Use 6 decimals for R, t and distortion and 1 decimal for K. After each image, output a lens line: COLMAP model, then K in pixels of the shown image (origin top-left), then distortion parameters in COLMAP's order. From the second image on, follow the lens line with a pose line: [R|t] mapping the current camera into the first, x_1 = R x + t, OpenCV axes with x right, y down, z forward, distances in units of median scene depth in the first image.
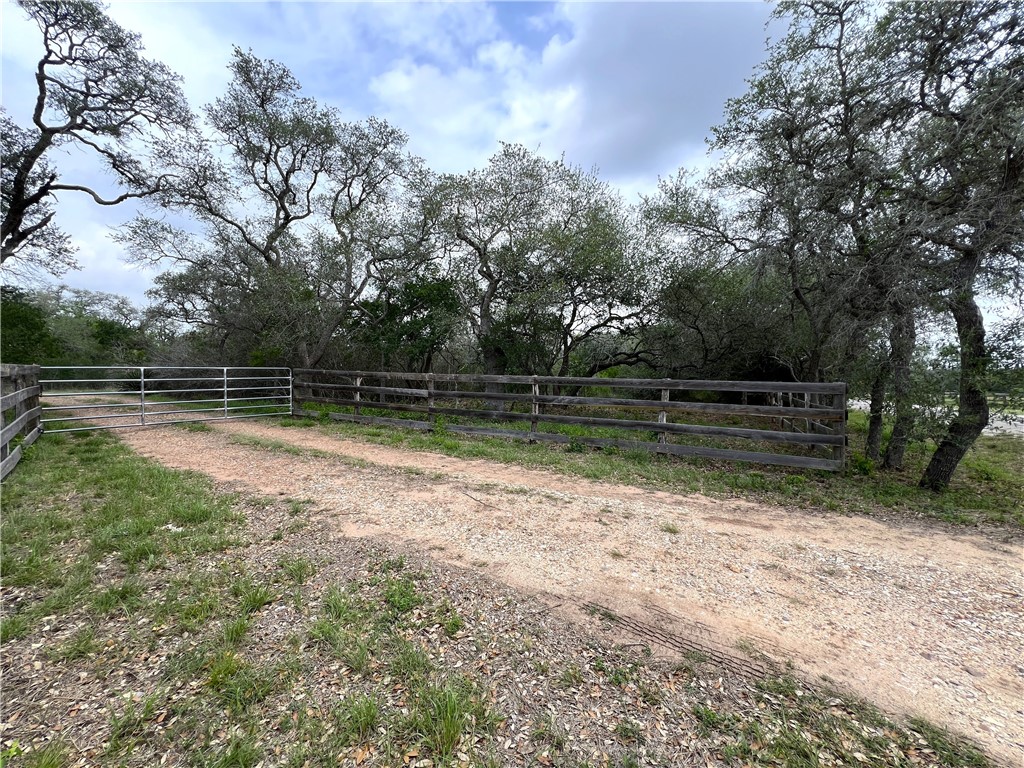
lens RADIAL K [[412.8, 0, 512.0], [0, 412.8, 381.7], [0, 0, 1]] dist [-0.002354, -0.000508]
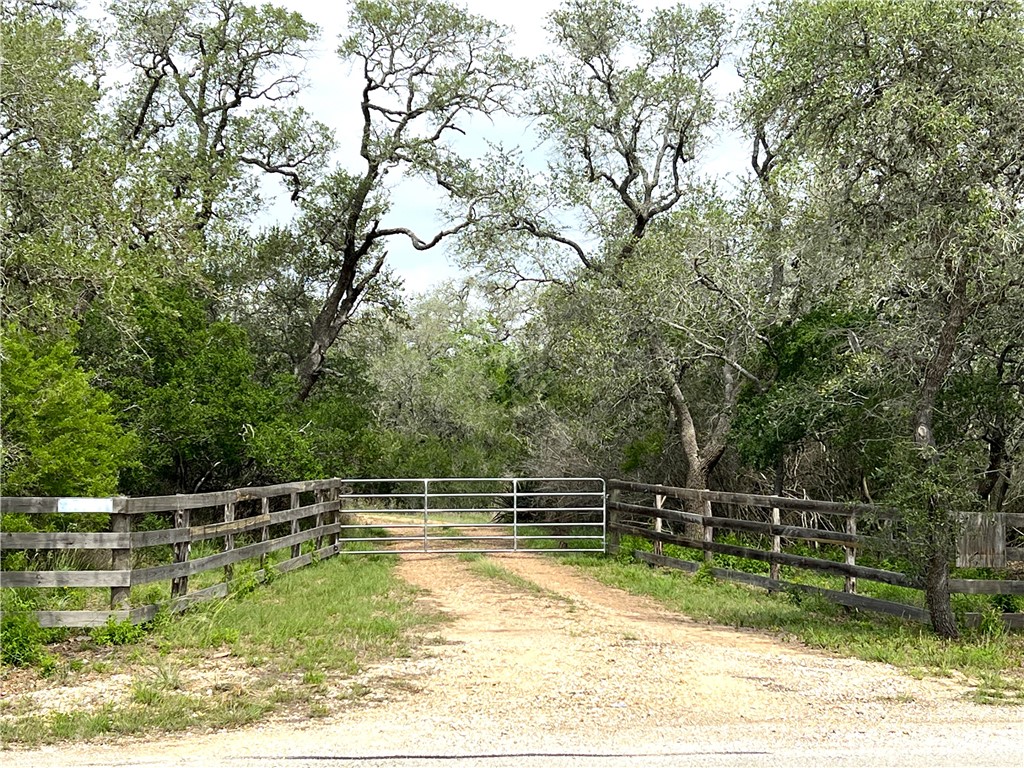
lens RADIAL K [[1850.4, 0, 512.0], [0, 1850.4, 384.0], [0, 0, 1]] dist [-0.016078, 0.000000]
pose [[0.662130, -0.032432, -0.748687, 1.561315], [-0.016244, 0.998207, -0.057607, -0.012575], [0.749213, 0.050305, 0.660416, -1.028853]]
